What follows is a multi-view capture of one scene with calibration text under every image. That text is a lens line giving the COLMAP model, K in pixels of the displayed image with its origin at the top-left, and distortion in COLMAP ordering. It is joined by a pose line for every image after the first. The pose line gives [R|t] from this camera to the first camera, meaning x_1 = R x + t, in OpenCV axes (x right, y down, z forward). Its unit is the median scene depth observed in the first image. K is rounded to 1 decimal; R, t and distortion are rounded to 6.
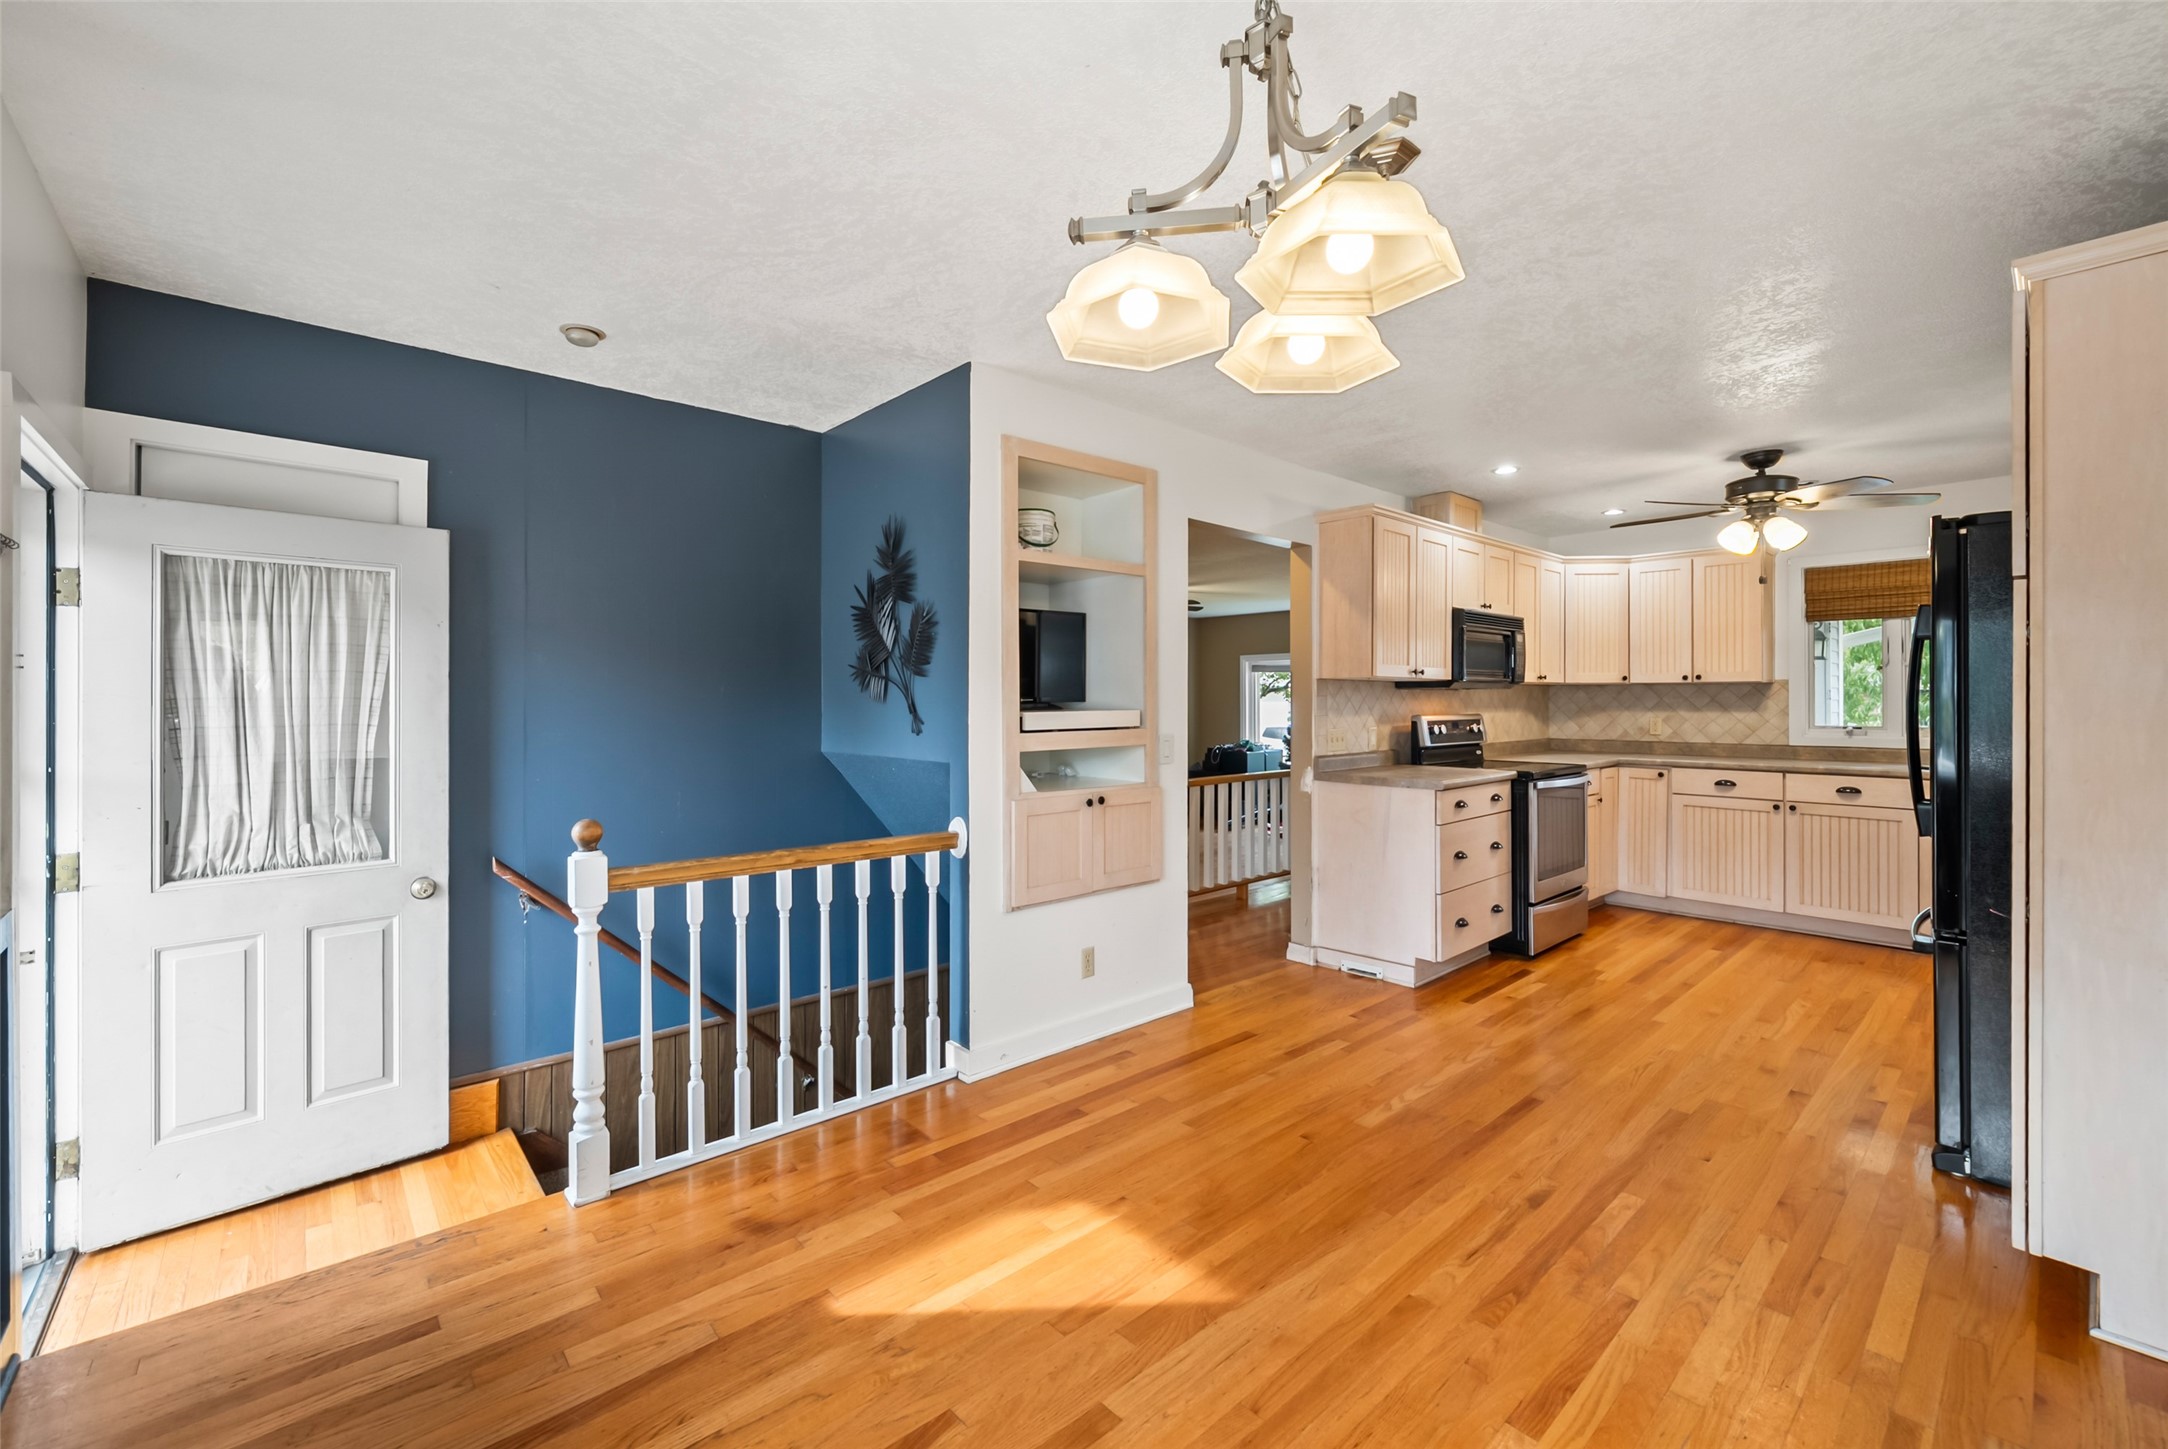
lens RADIAL K [[870.6, 0, 1089.1], [0, 870.6, 695.5], [0, 0, 1]] dist [-0.000153, -0.000142]
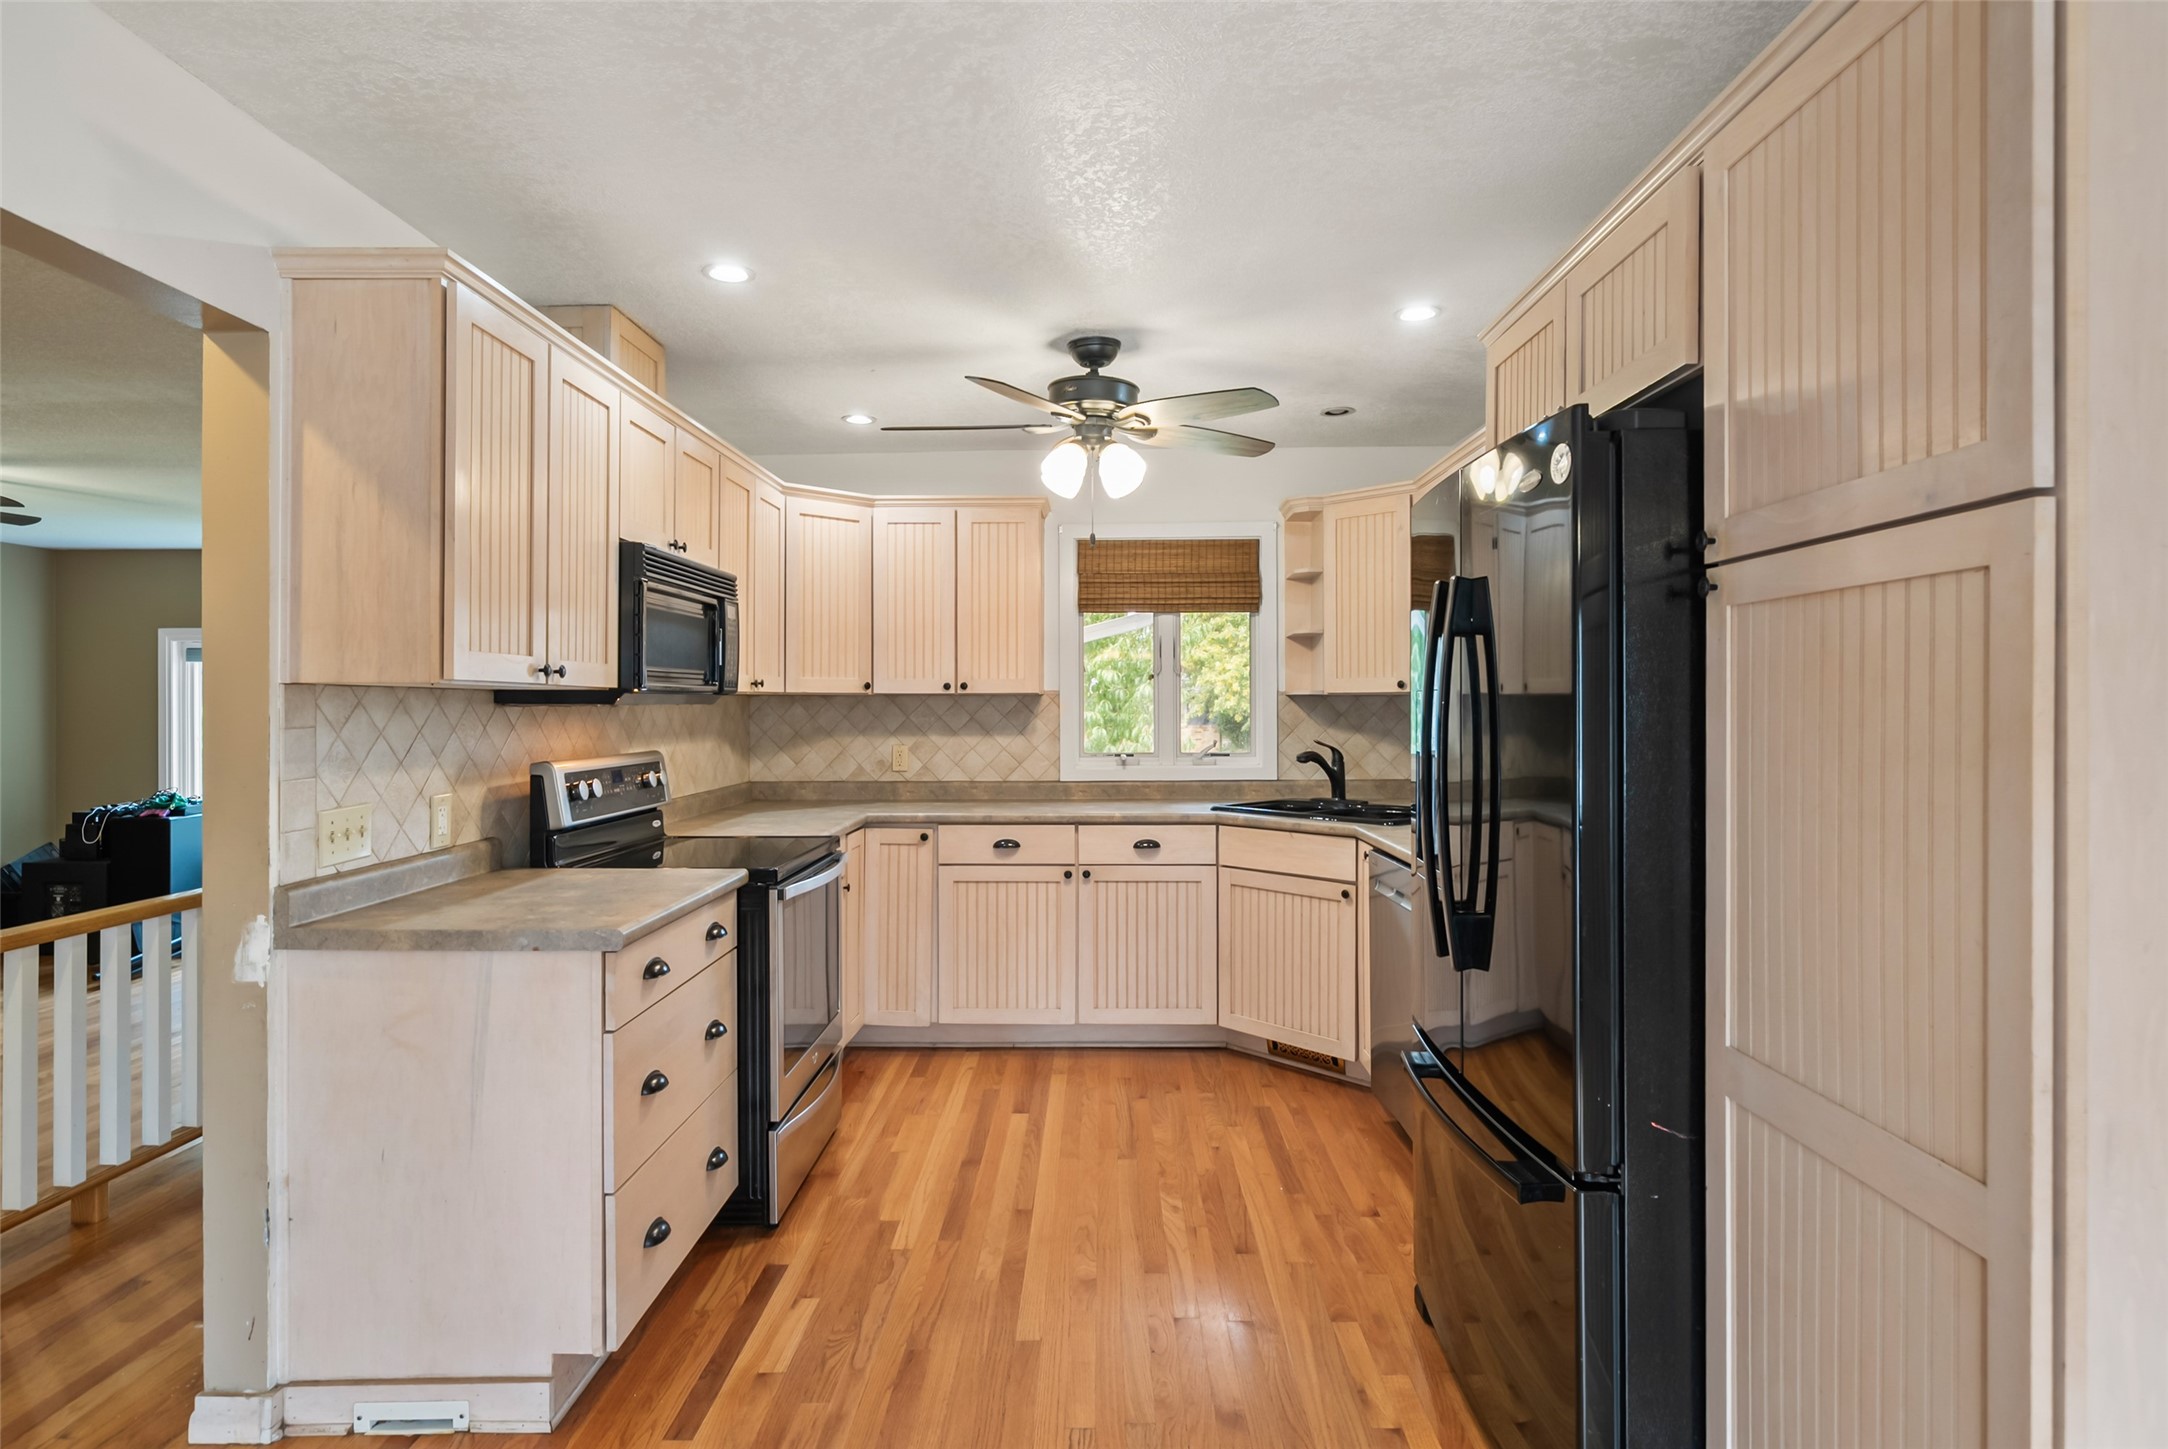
lens RADIAL K [[1163.0, 0, 1073.3], [0, 1163.0, 704.0], [0, 0, 1]] dist [-0.000636, 0.000394]
pose [[0.684800, -0.000448, 0.728731, 0.124257], [-0.001914, 0.999995, 0.002414, -0.011450], [-0.728729, -0.003047, 0.684796, 0.389588]]
